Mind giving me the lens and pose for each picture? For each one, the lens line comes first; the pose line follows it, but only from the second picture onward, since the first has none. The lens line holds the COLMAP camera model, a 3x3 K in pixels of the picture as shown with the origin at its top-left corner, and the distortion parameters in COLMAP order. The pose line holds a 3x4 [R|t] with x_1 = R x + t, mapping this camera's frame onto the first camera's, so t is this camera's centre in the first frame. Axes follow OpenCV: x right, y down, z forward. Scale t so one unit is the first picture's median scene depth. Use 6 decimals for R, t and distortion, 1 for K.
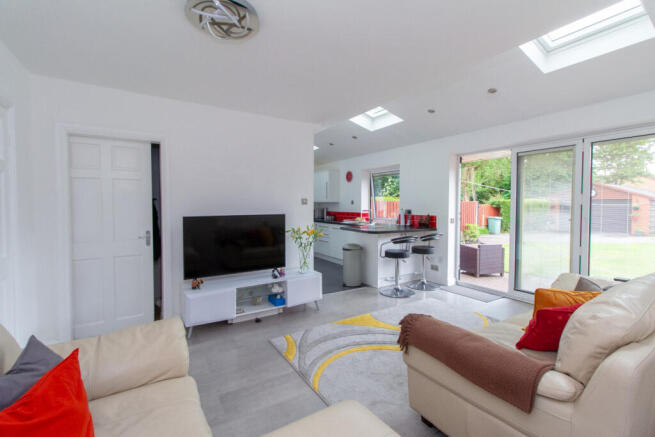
lens RADIAL K [[311.3, 0, 323.5], [0, 311.3, 215.0], [0, 0, 1]] dist [0.007728, 0.000246]
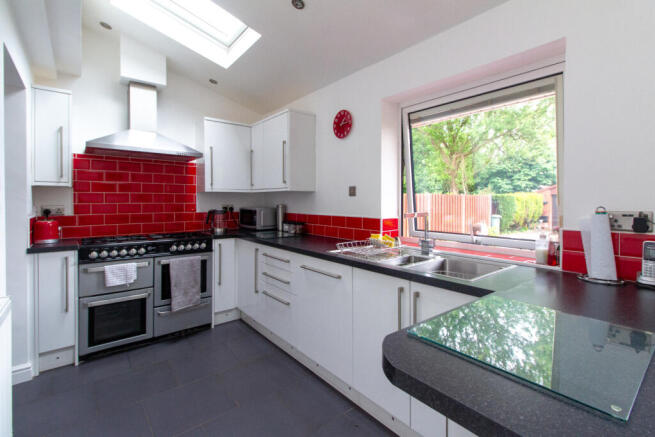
lens RADIAL K [[311.3, 0, 327.2], [0, 311.3, 203.8], [0, 0, 1]] dist [0.007728, 0.000246]
pose [[0.989092, -0.003096, 0.147268, 0.005800], [0.006655, 0.999697, -0.023682, -0.013948], [-0.147150, 0.024404, 0.988813, 0.550030]]
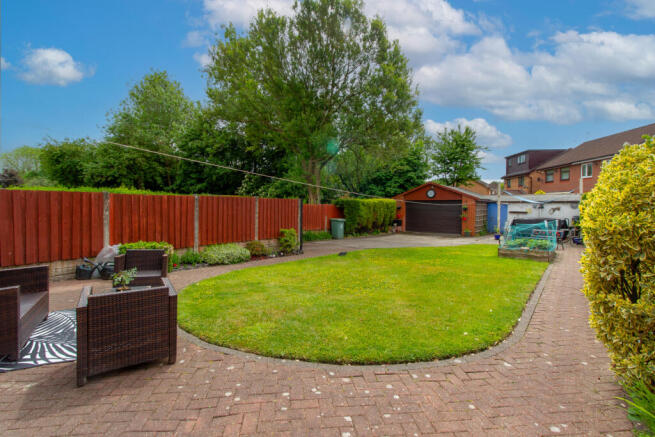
lens RADIAL K [[311.3, 0, 331.5], [0, 311.3, 213.9], [0, 0, 1]] dist [0.007728, 0.000246]
pose [[0.938996, -0.003344, 0.343911, 0.508467], [0.006422, 0.999949, -0.007813, -0.000764], [-0.343868, 0.009545, 0.938970, 0.425886]]
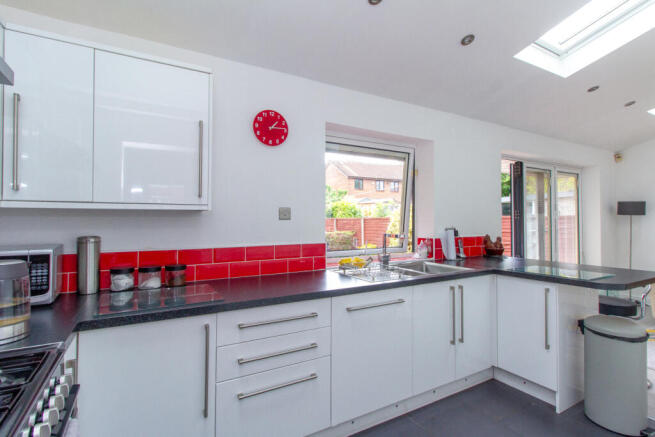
lens RADIAL K [[311.3, 0, 329.5], [0, 311.3, 214.5], [0, 0, 1]] dist [0.007728, 0.000246]
pose [[0.014690, 0.008948, 0.999852, -0.192773], [0.034633, 0.999355, -0.009453, -0.030495], [-0.999292, 0.034767, 0.014371, 0.830387]]
